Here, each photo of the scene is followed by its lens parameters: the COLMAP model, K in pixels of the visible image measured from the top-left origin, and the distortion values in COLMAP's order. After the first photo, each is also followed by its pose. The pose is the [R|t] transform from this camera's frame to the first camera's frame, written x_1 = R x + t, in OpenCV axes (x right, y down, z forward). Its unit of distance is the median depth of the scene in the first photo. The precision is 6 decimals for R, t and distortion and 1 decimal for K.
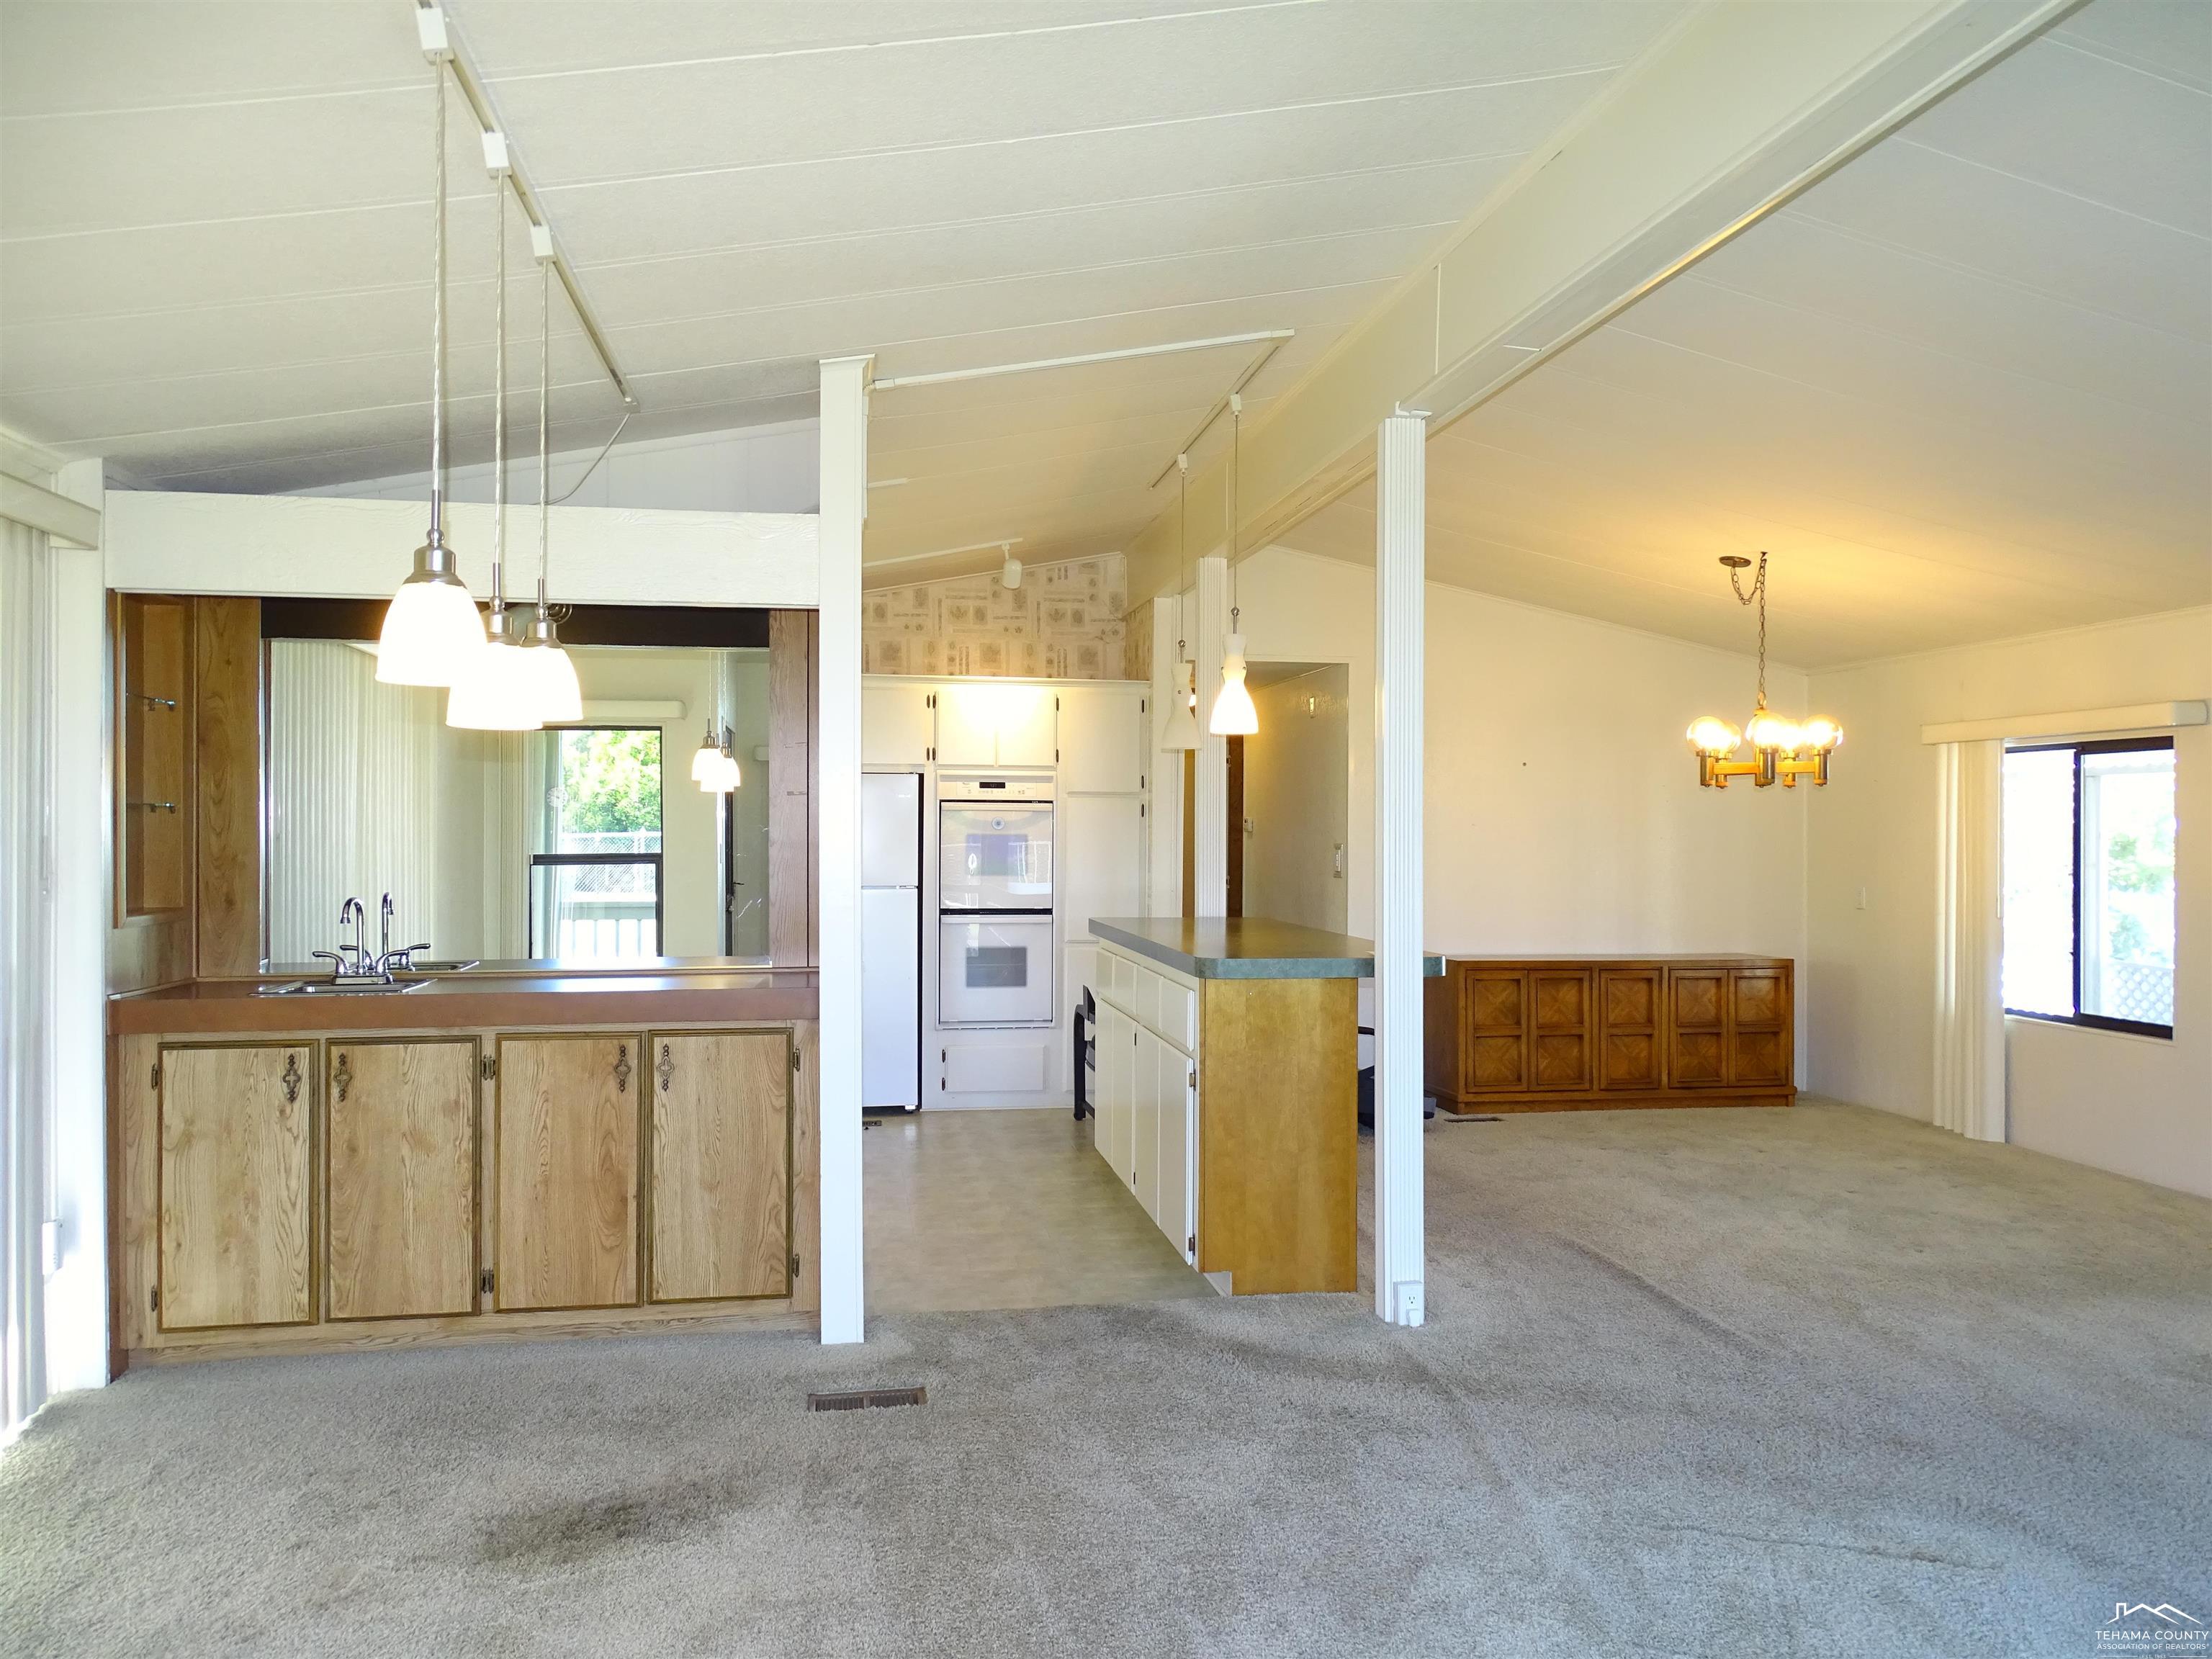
lens RADIAL K [[1549.1, 0, 1106.7], [0, 1549.1, 823.2], [0, 0, 1]] dist [-0.006655, -0.000355]
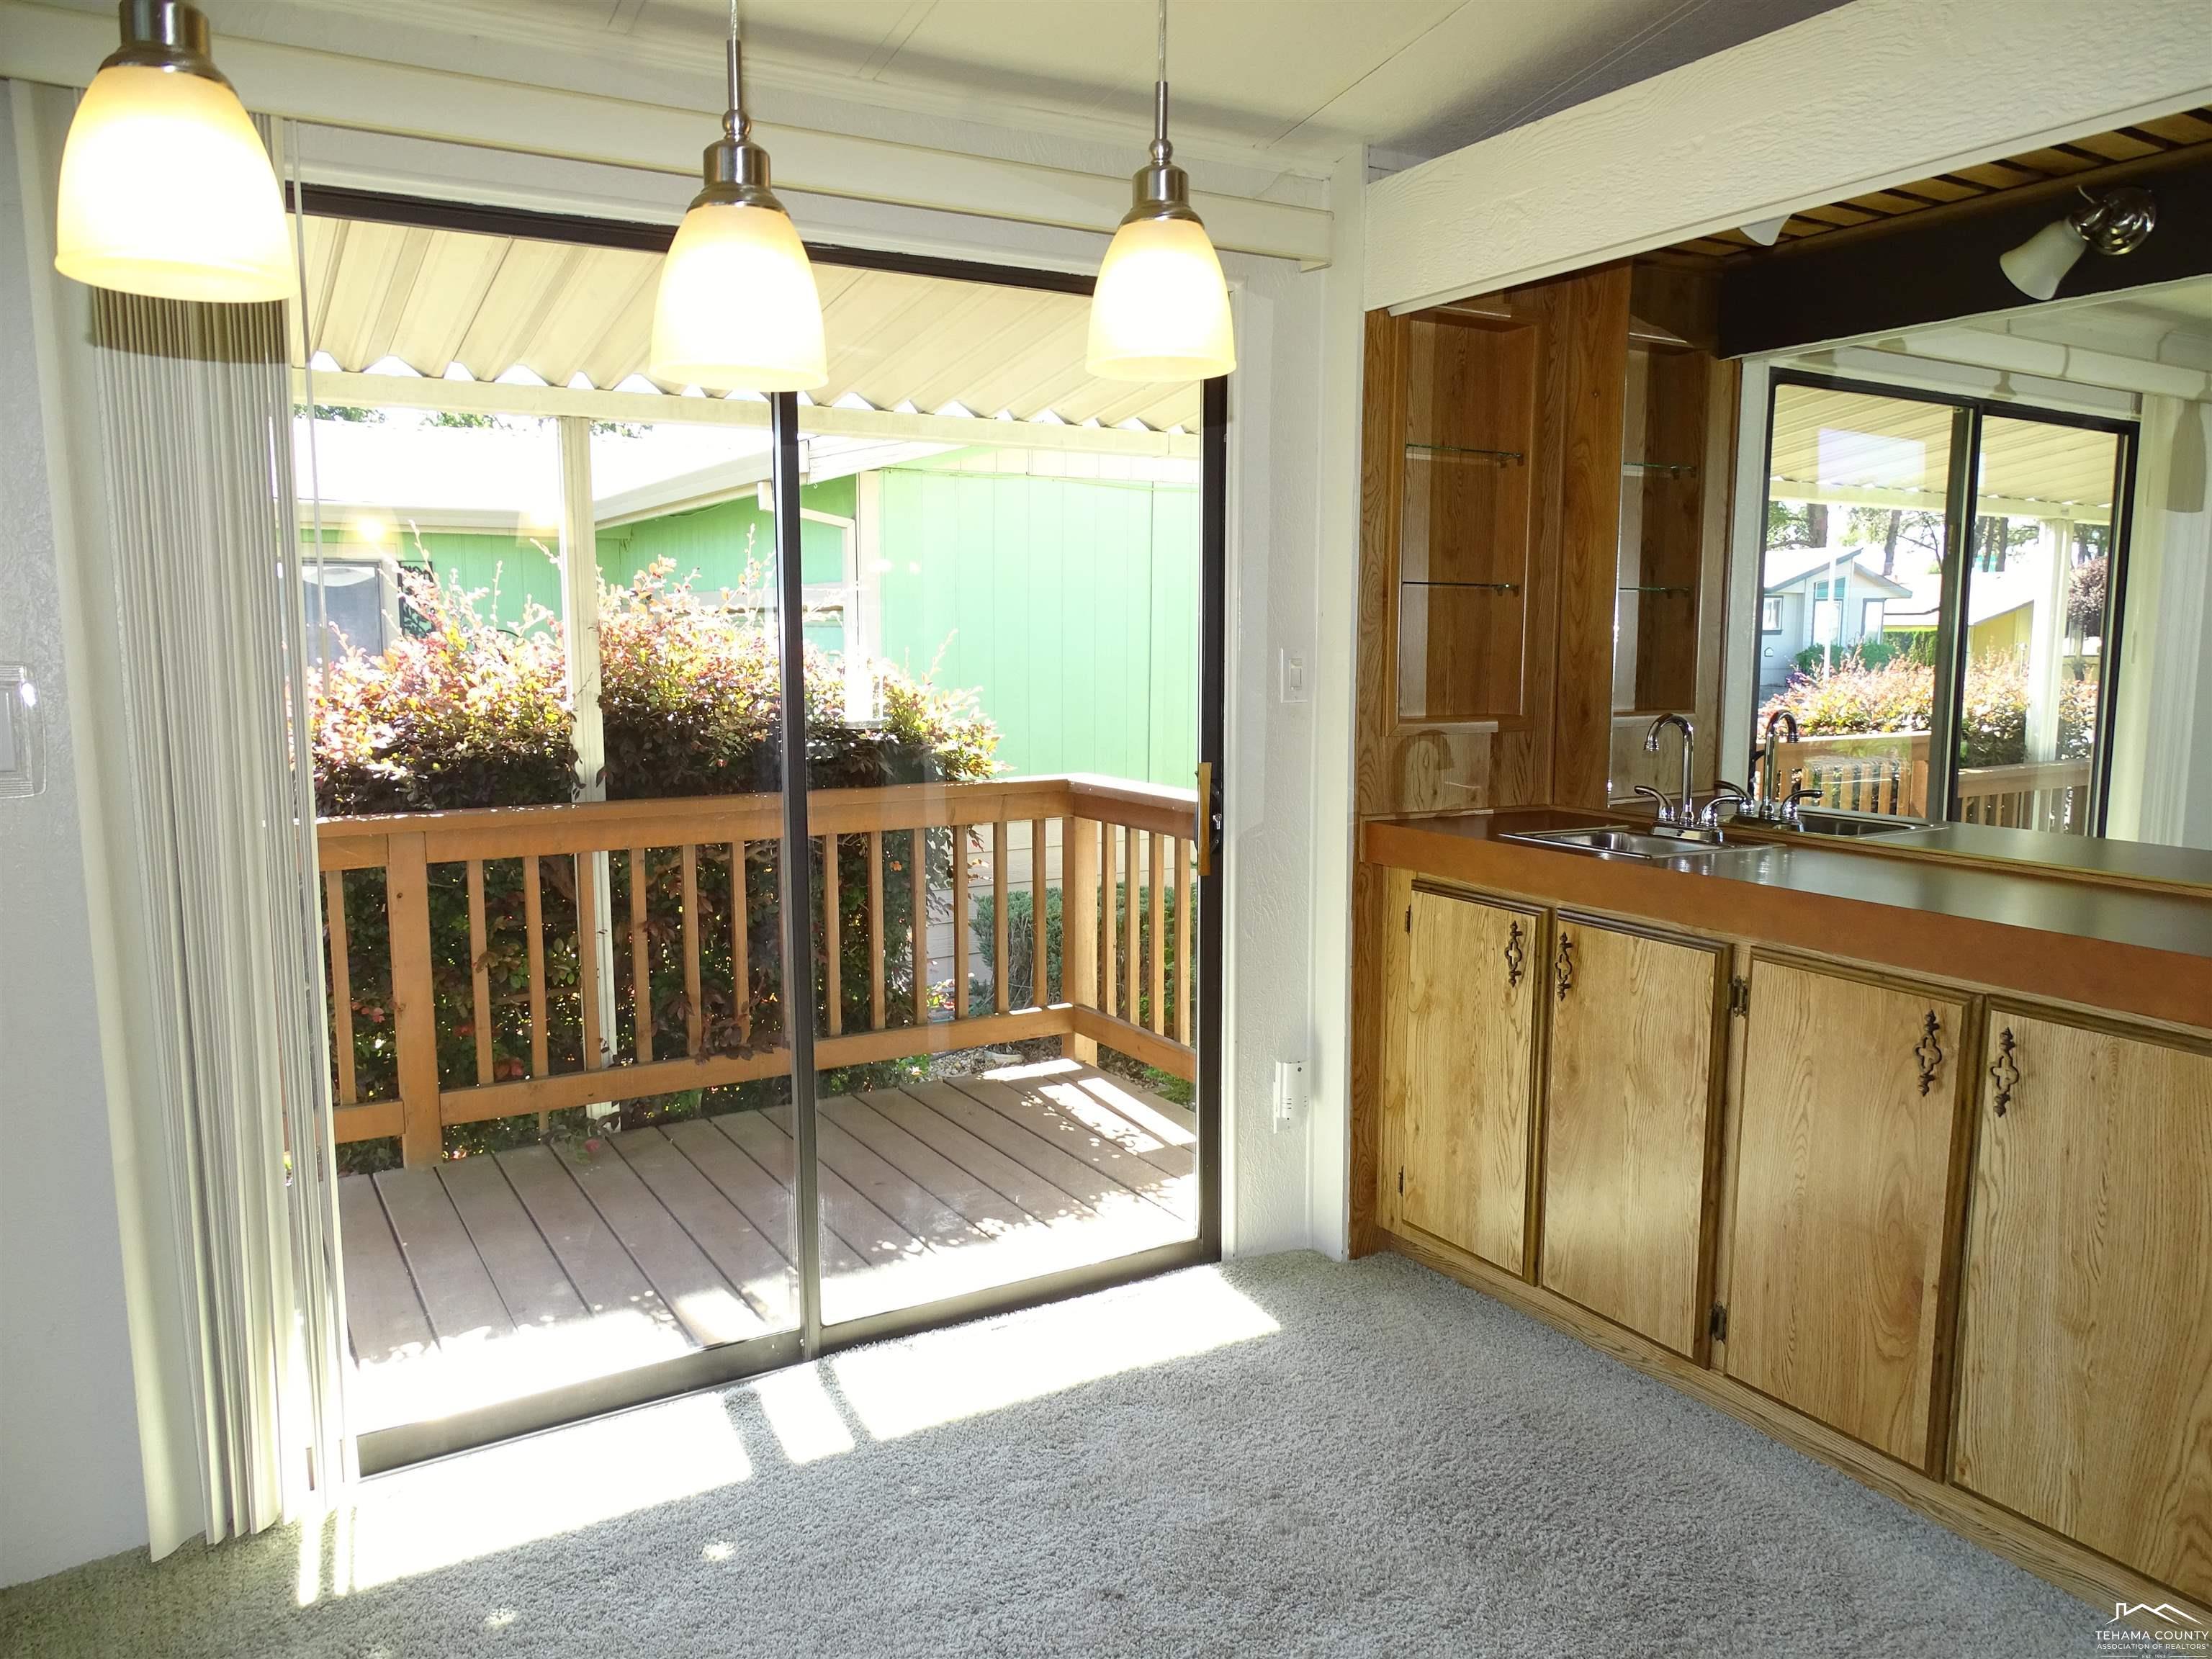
lens RADIAL K [[1549.1, 0, 1108.1], [0, 1549.1, 829.1], [0, 0, 1]] dist [-0.006655, -0.000355]
pose [[0.355277, 0.119426, -0.927101, 0.078201], [-0.000678, 0.991838, 0.127505, 0.011683], [0.934761, -0.044671, 0.352458, 0.545372]]
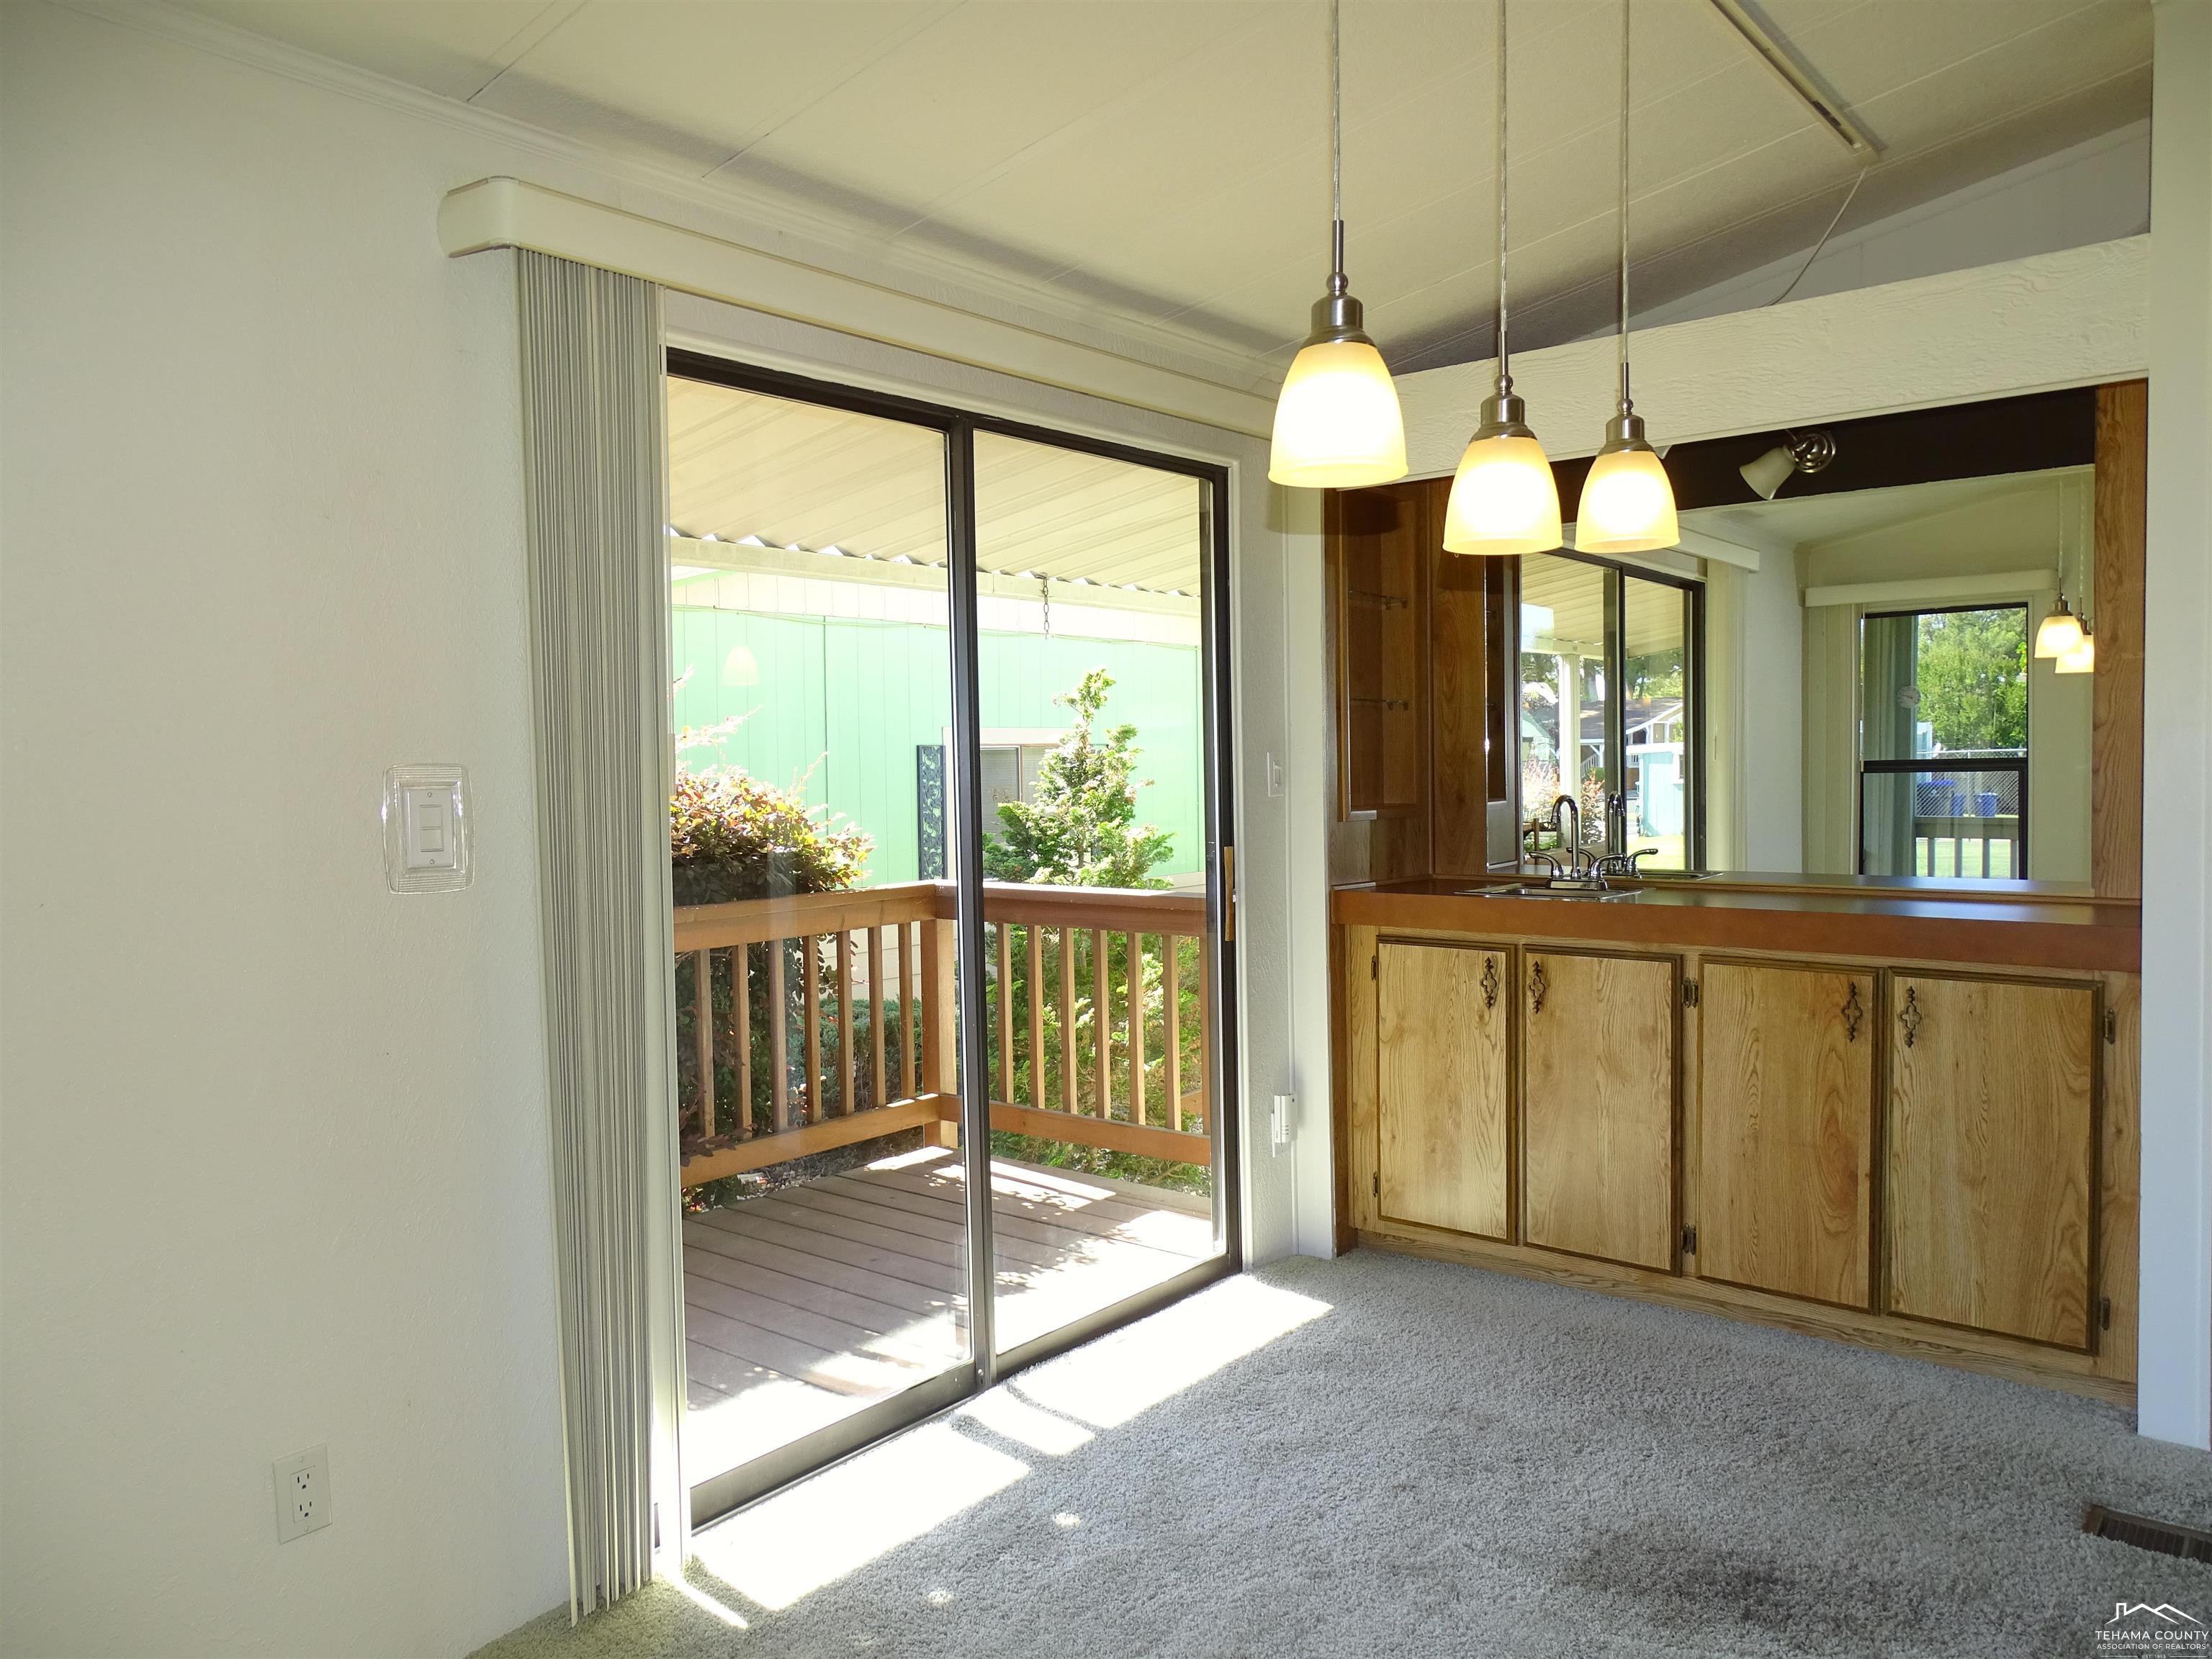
lens RADIAL K [[1549.1, 0, 1098.7], [0, 1549.1, 829.5], [0, 0, 1]] dist [-0.006655, -0.000355]
pose [[0.648026, 0.023124, -0.761267, 0.036324], [0.018805, 0.998748, 0.046345, 0.022069], [0.761386, -0.044349, 0.646780, 0.203065]]
